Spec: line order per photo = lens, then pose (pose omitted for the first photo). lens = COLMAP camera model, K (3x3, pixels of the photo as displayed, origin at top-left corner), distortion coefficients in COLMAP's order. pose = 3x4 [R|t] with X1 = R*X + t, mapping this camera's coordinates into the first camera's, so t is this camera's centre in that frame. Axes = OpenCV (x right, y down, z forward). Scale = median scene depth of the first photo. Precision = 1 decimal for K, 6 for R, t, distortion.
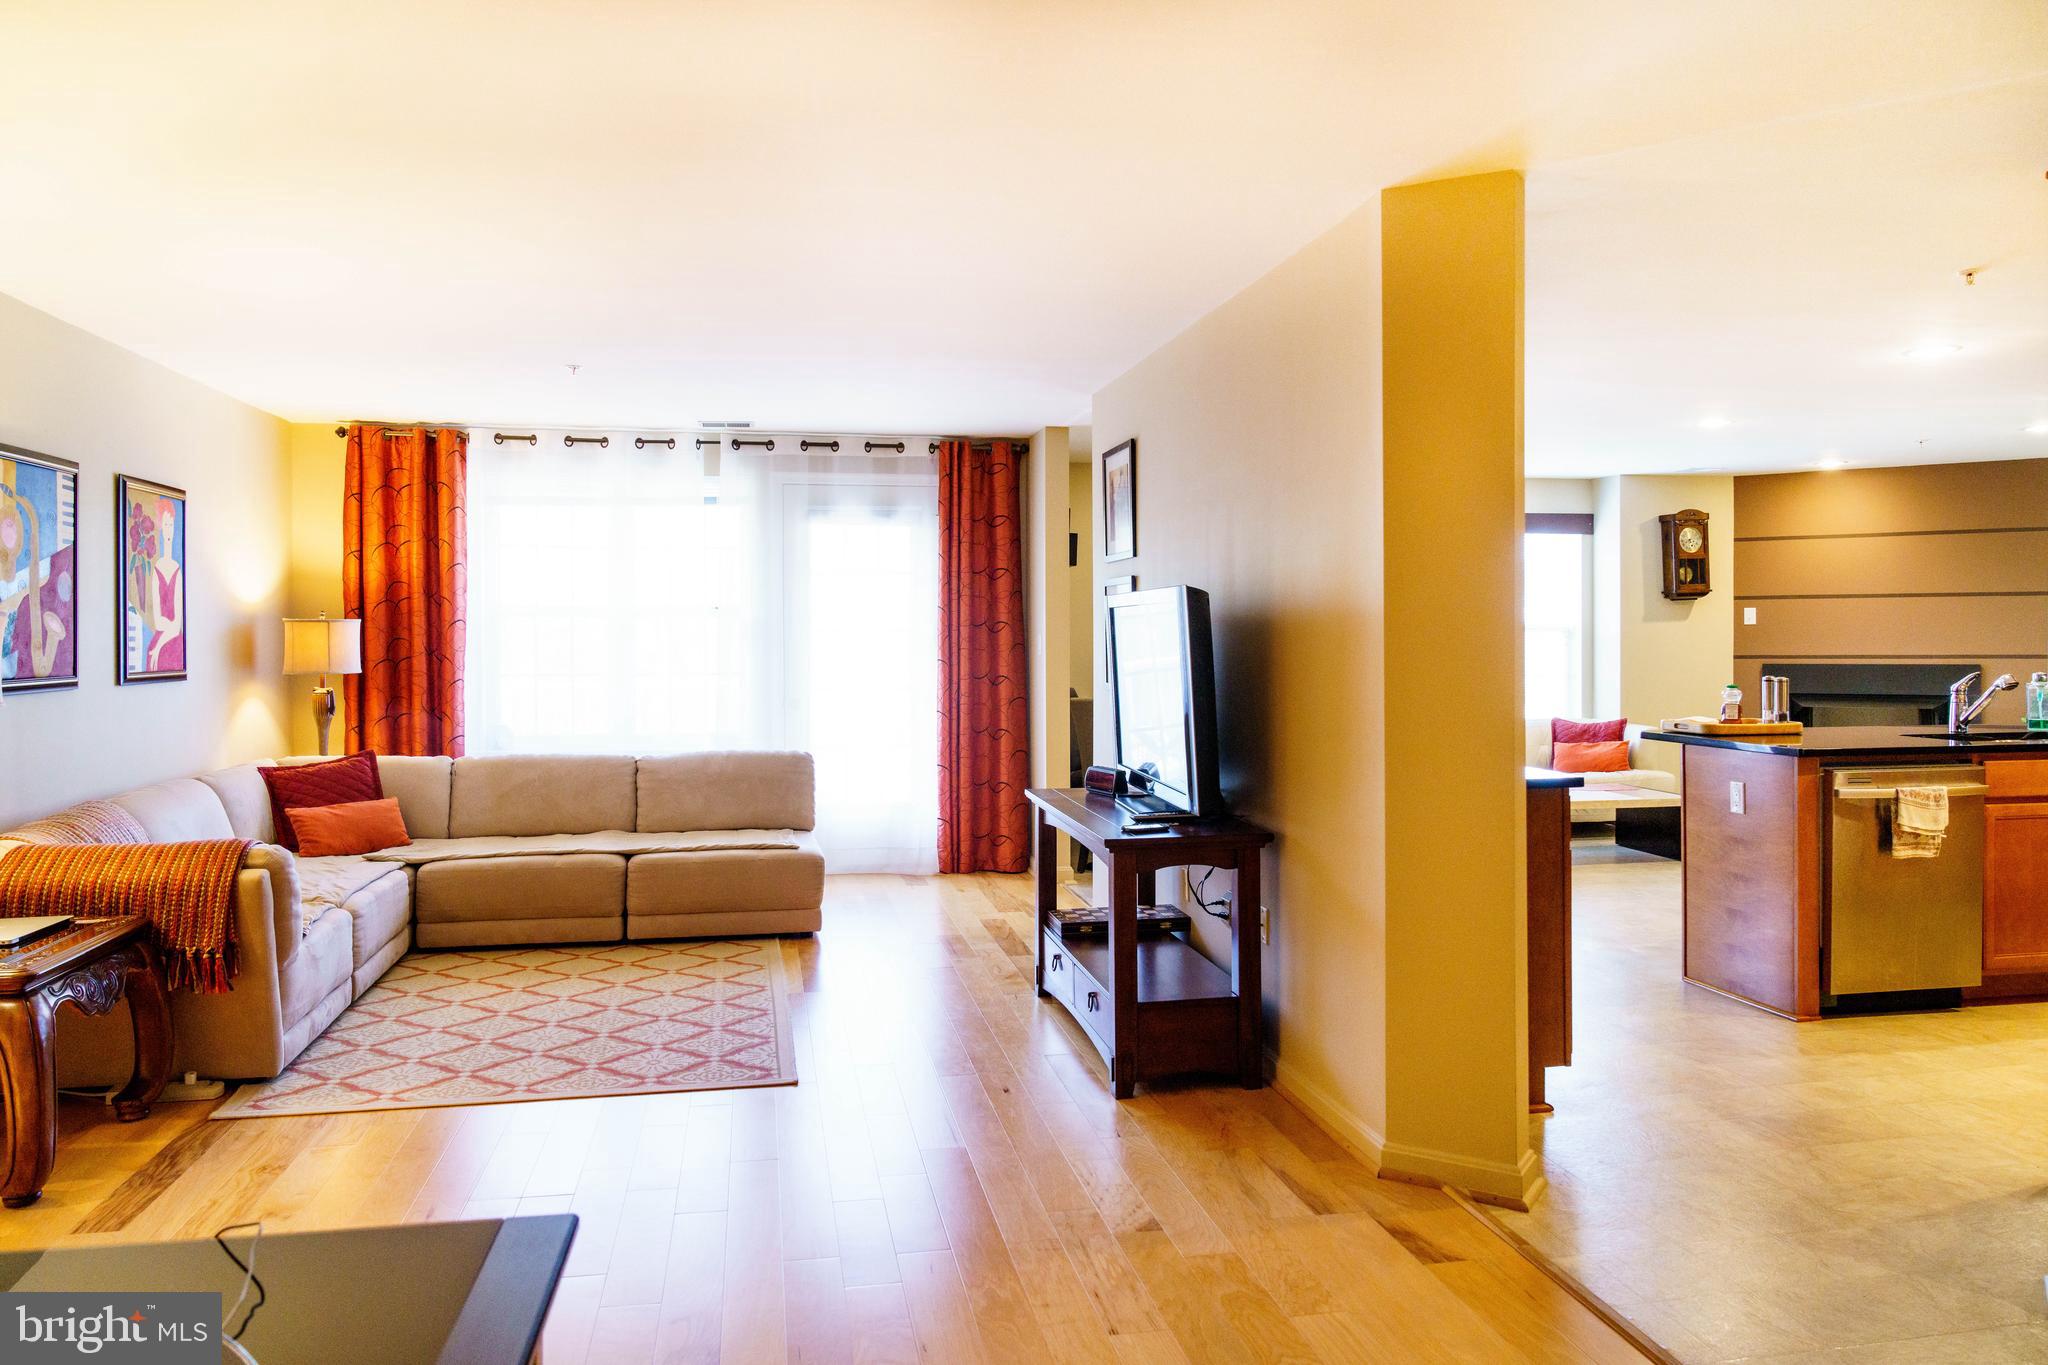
lens RADIAL K [[1389.8, 0, 1035.3], [0, 1389.8, 678.3], [0, 0, 1]] dist [0.007076, 0.012650]
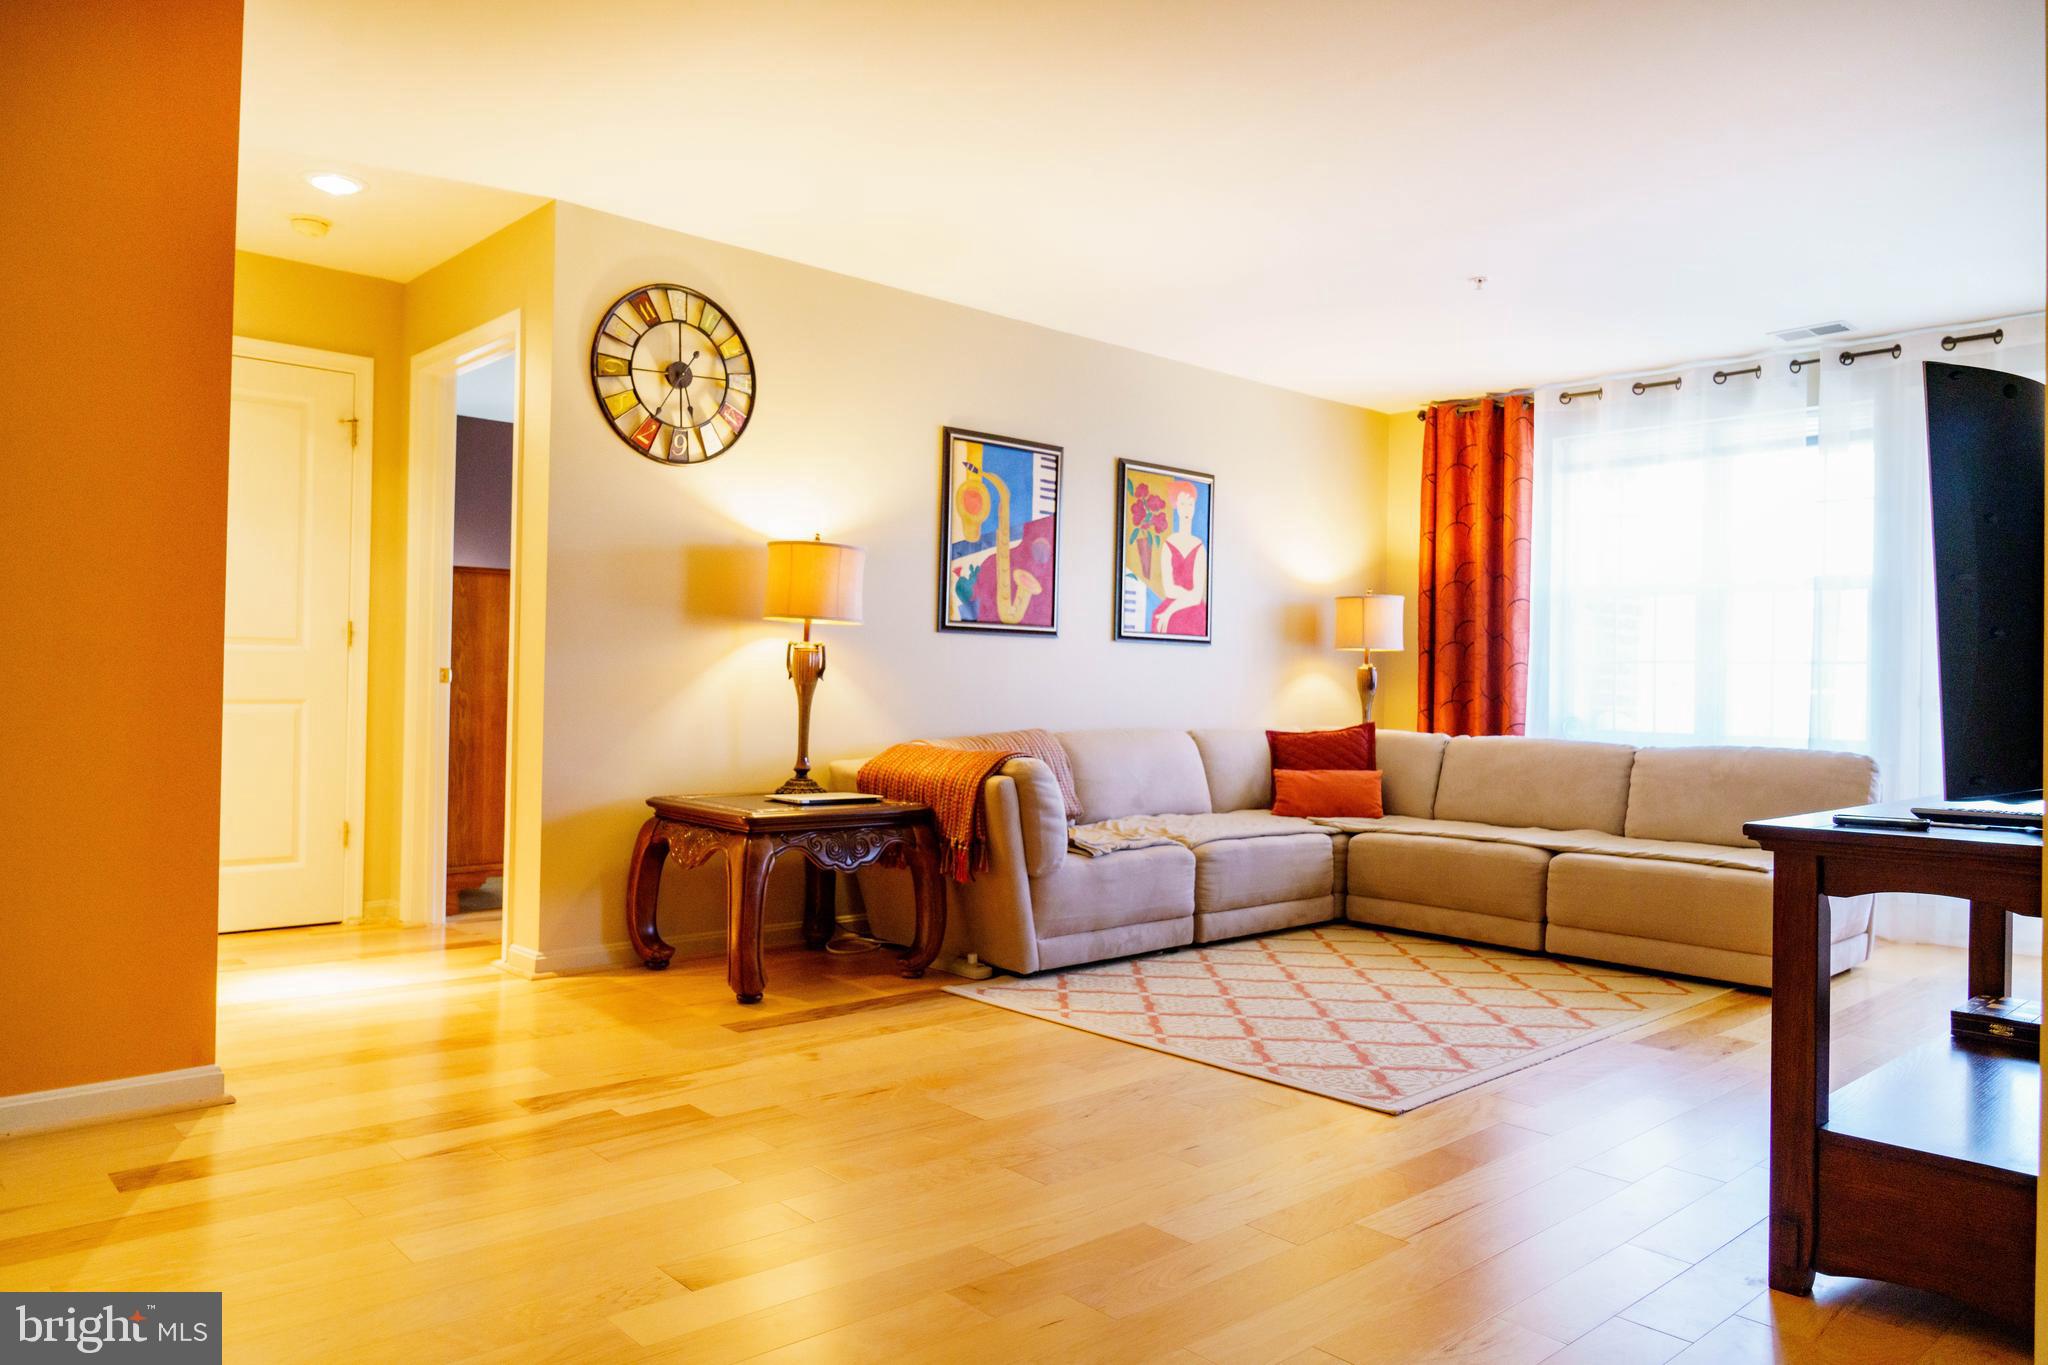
lens RADIAL K [[1389.8, 0, 1091.5], [0, 1389.8, 675.3], [0, 0, 1]] dist [0.007076, 0.012650]
pose [[0.512981, 0.018398, -0.858203, 0.240131], [-0.060136, 0.998084, -0.014549, 0.039688], [0.856291, 0.059073, 0.513104, 0.288525]]
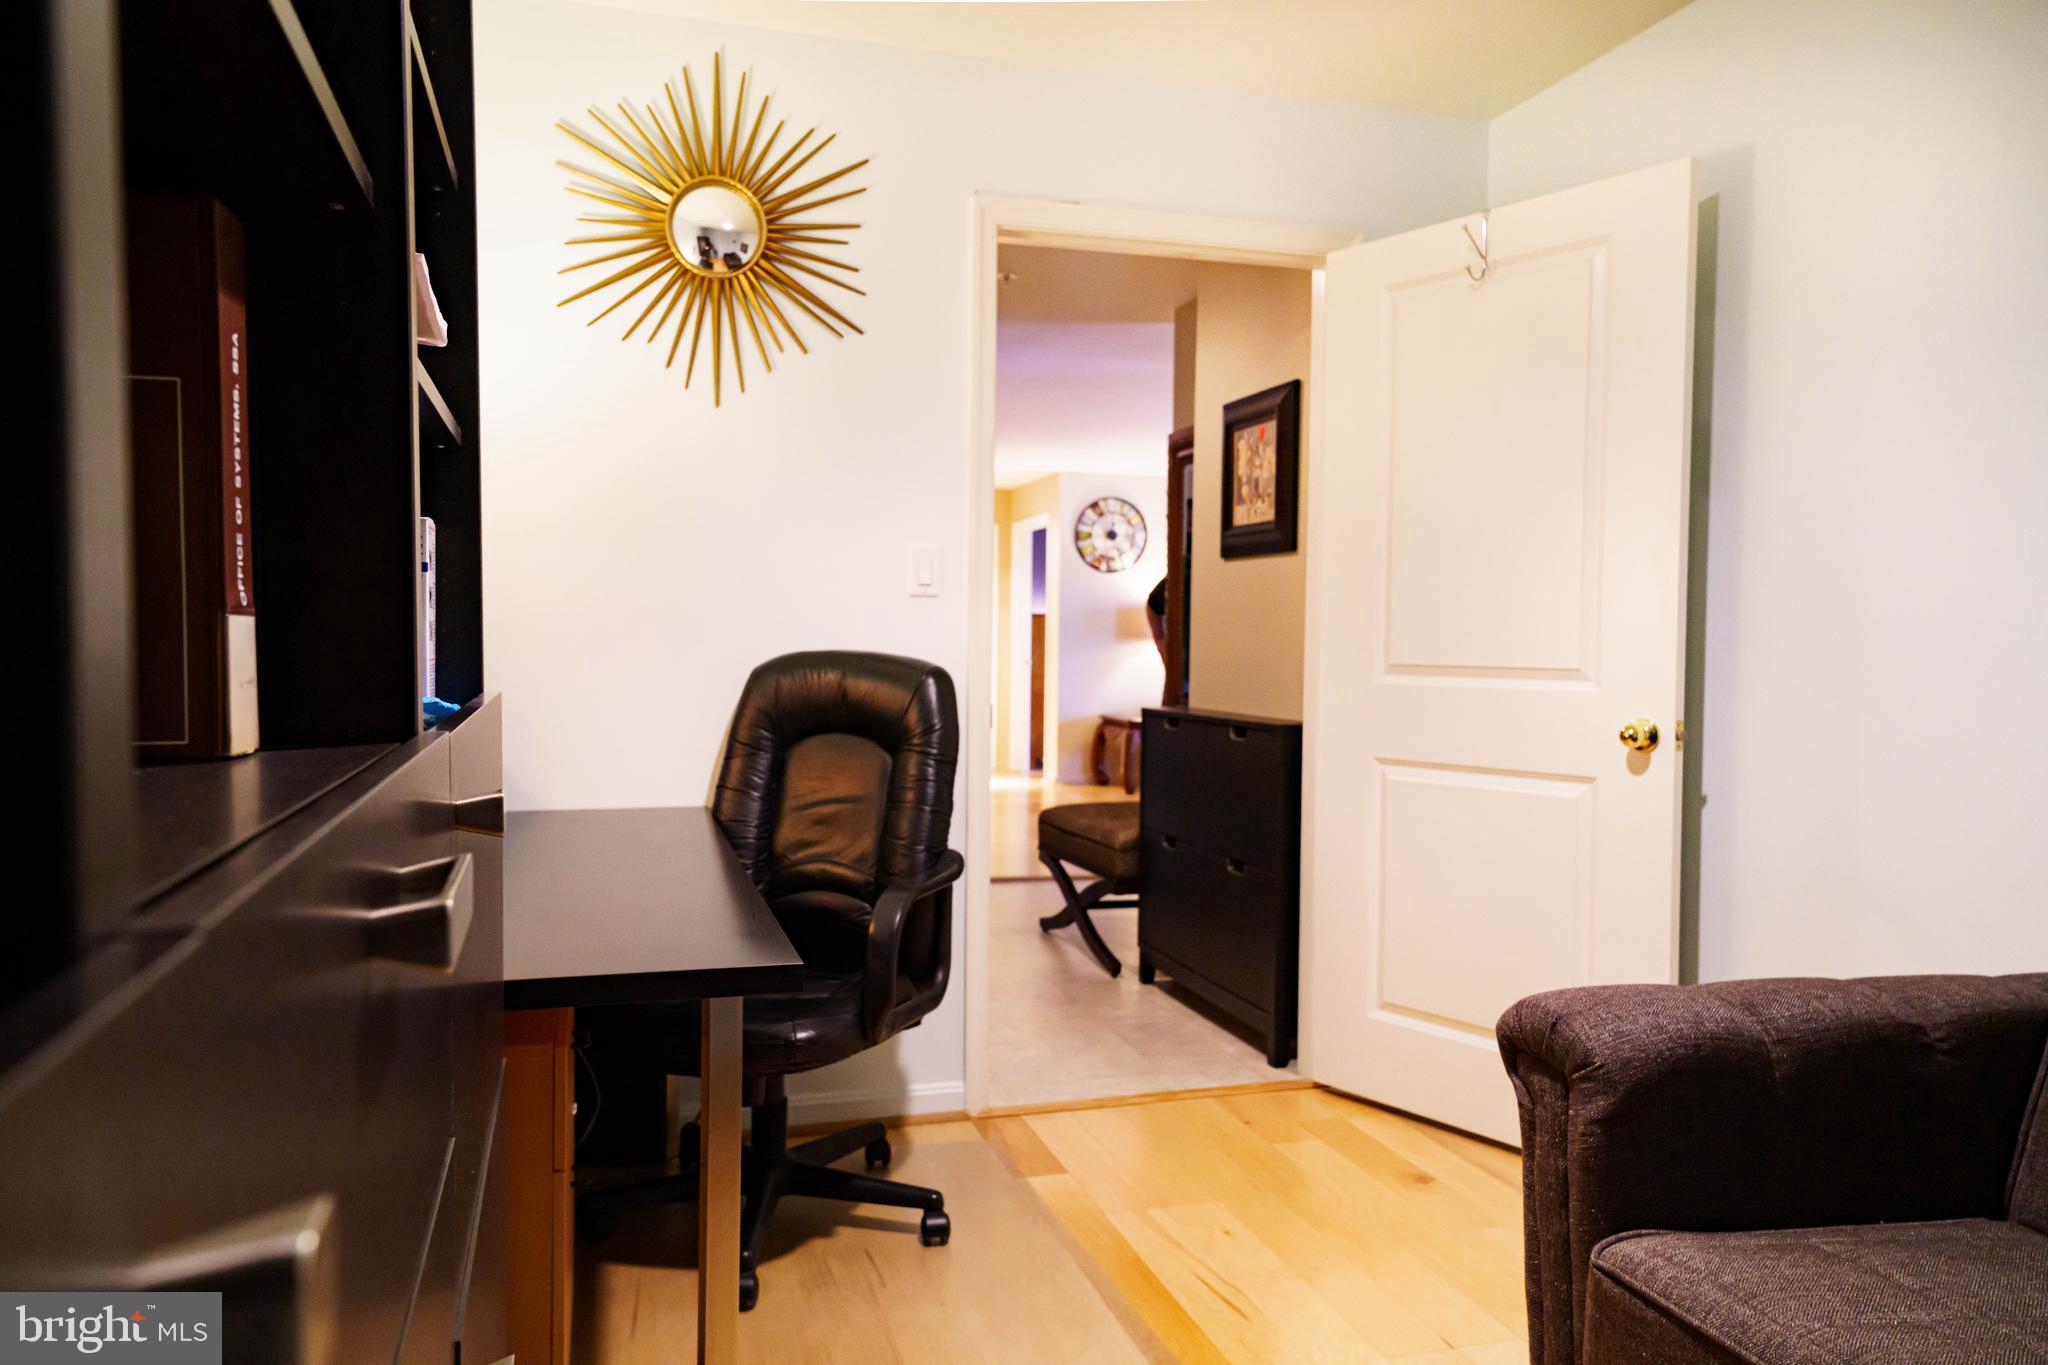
lens RADIAL K [[1389.8, 0, 1019.5], [0, 1389.8, 687.4], [0, 0, 1]] dist [0.007076, 0.012650]
pose [[0.074649, 0.041697, -0.996338, 1.152184], [-0.044909, 0.998252, 0.038412, 0.011604], [0.996198, 0.041877, 0.076391, 0.235865]]
